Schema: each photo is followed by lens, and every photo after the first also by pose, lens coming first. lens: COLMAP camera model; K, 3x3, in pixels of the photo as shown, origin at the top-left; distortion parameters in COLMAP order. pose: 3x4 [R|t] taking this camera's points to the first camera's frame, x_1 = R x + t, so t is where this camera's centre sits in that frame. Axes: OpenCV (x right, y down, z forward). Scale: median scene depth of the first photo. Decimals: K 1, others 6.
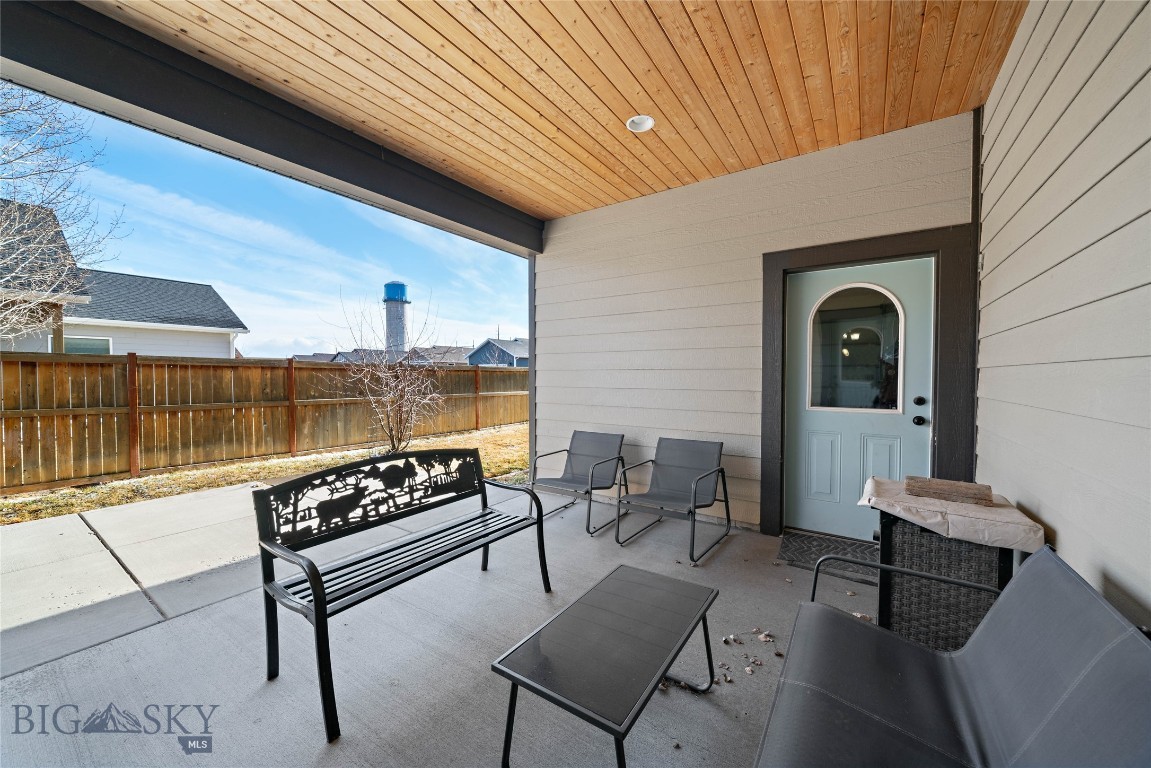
lens RADIAL K [[427.9, 0, 575.5], [0, 427.9, 384.0], [0, 0, 1]] dist [-0.000634, 0.000086]
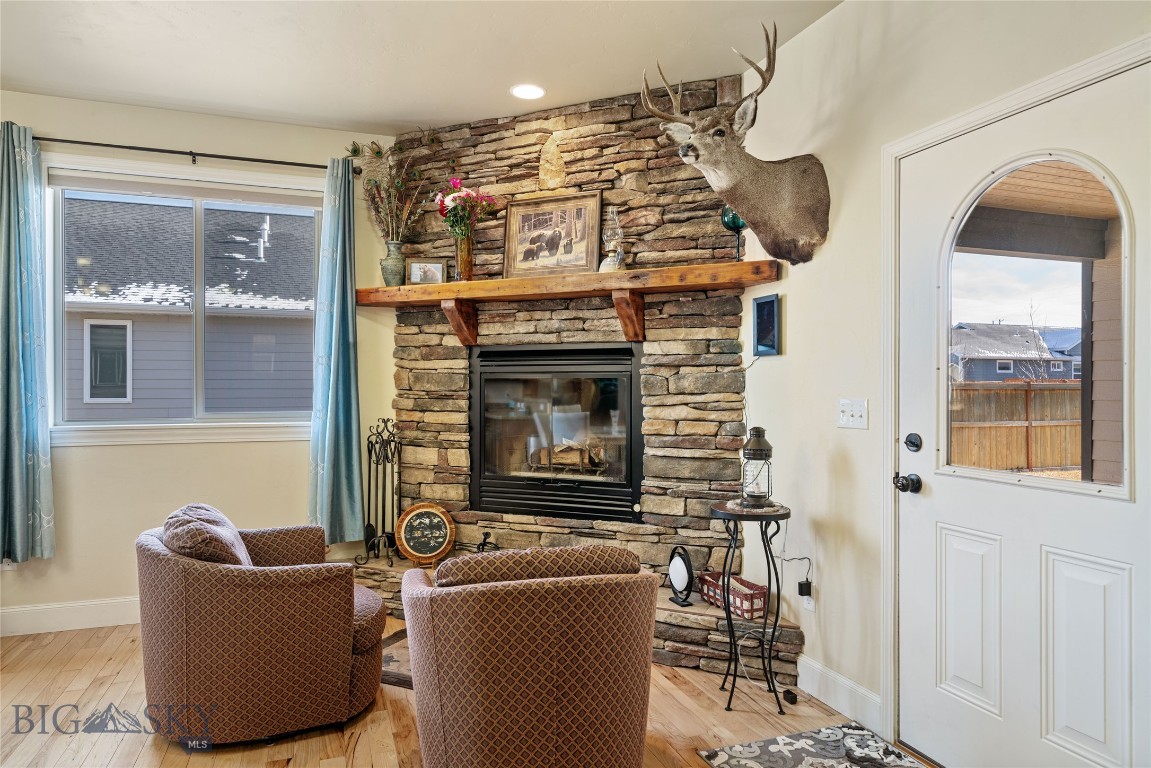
lens RADIAL K [[703.7, 0, 575.5], [0, 703.7, 384.0], [0, 0, 1]] dist [-0.002294, -0.000485]
pose [[0.812135, 0.001911, -0.583467, -0.042774], [-0.015288, 0.999721, -0.018006, -0.010339], [0.583270, 0.023544, 0.811937, -0.248321]]
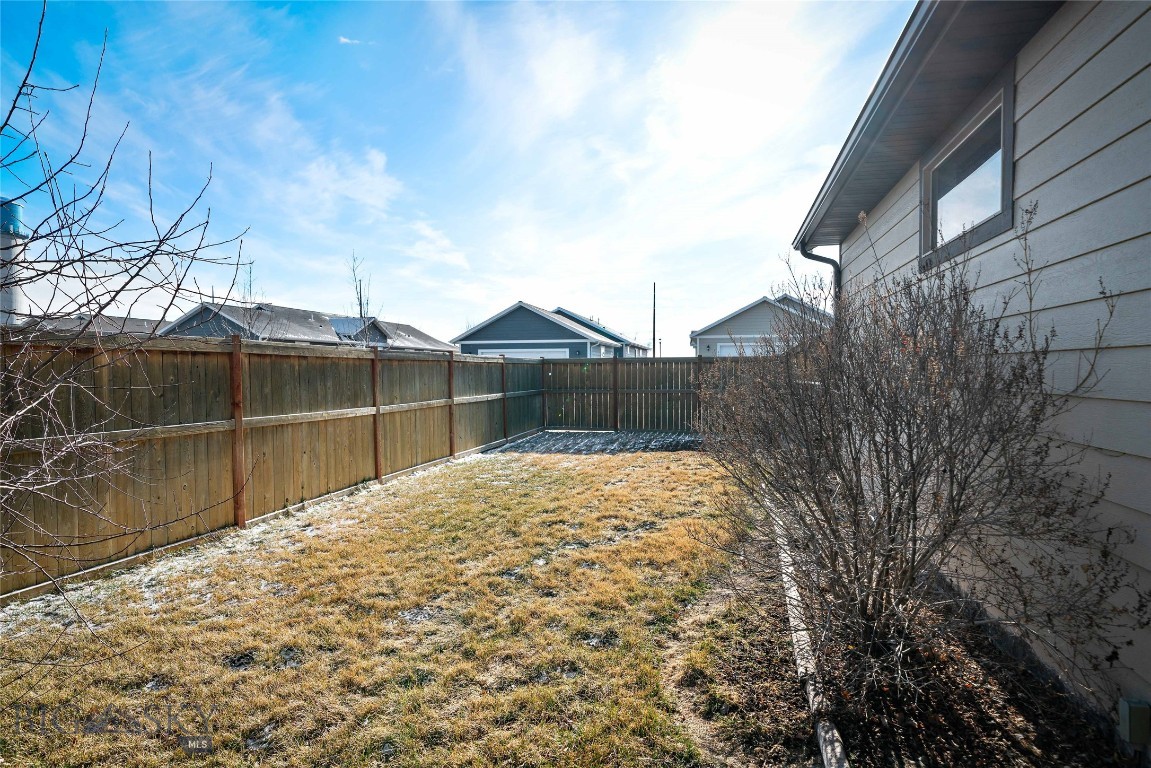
lens RADIAL K [[617.2, 0, 575.5], [0, 617.2, 384.0], [0, 0, 1]] dist [0.005075, 0.002369]
pose [[0.938527, -0.008280, 0.345106, -0.140596], [0.007581, 0.999966, 0.003376, -0.006357], [-0.345122, -0.000553, 0.938558, 0.425179]]
